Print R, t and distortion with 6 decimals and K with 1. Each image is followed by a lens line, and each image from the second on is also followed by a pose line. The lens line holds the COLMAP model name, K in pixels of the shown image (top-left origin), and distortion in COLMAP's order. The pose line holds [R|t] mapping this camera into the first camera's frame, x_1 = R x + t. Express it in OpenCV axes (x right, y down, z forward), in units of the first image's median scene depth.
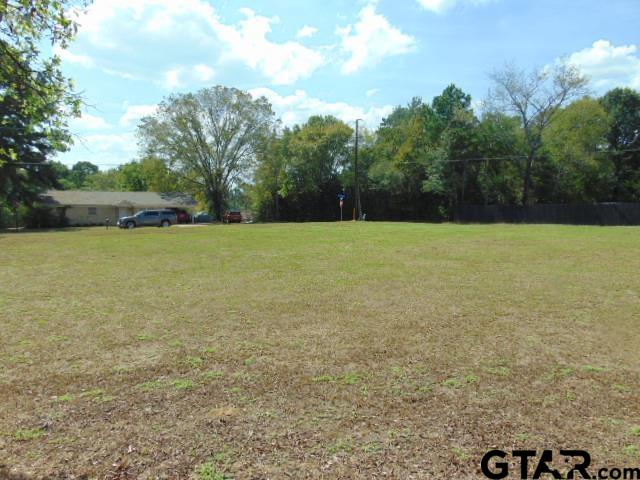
lens RADIAL K [[462.2, 0, 315.2], [0, 462.2, 242.6], [0, 0, 1]] dist [-0.012825, 0.014767]
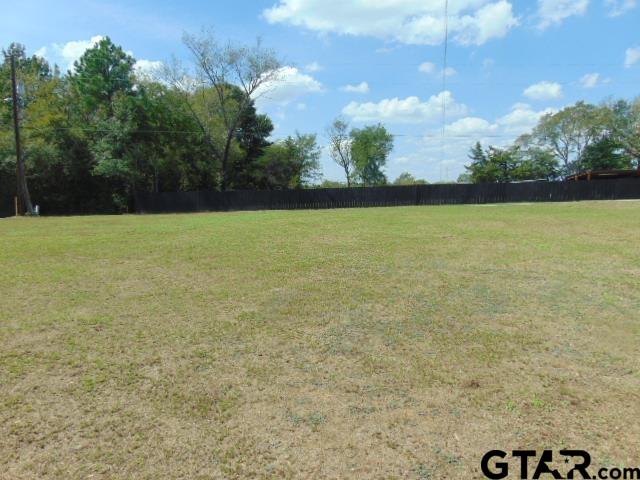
lens RADIAL K [[462.2, 0, 319.8], [0, 462.2, 237.7], [0, 0, 1]] dist [-0.012825, 0.014767]
pose [[0.494176, -0.081000, 0.865580, -0.231290], [0.079078, 0.995711, 0.048030, -0.015115], [-0.865758, 0.044713, 0.498462, 0.318746]]
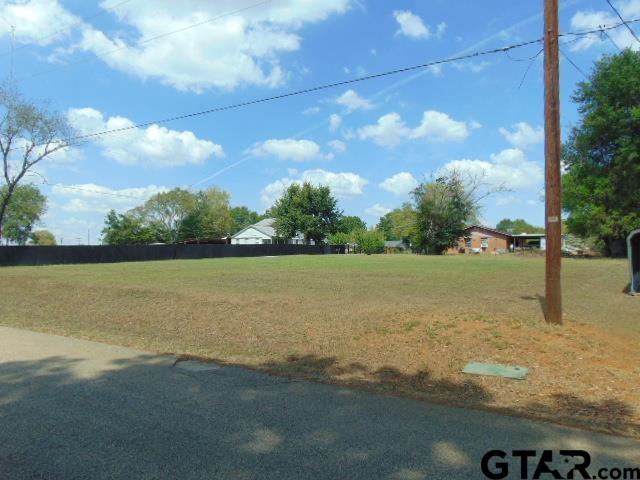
lens RADIAL K [[462.2, 0, 319.2], [0, 462.2, 238.9], [0, 0, 1]] dist [-0.012825, 0.014767]
pose [[-0.534008, 0.040036, 0.844531, -0.574187], [0.091561, 0.995742, 0.010691, -0.057072], [-0.840507, 0.083035, -0.535400, 0.995197]]
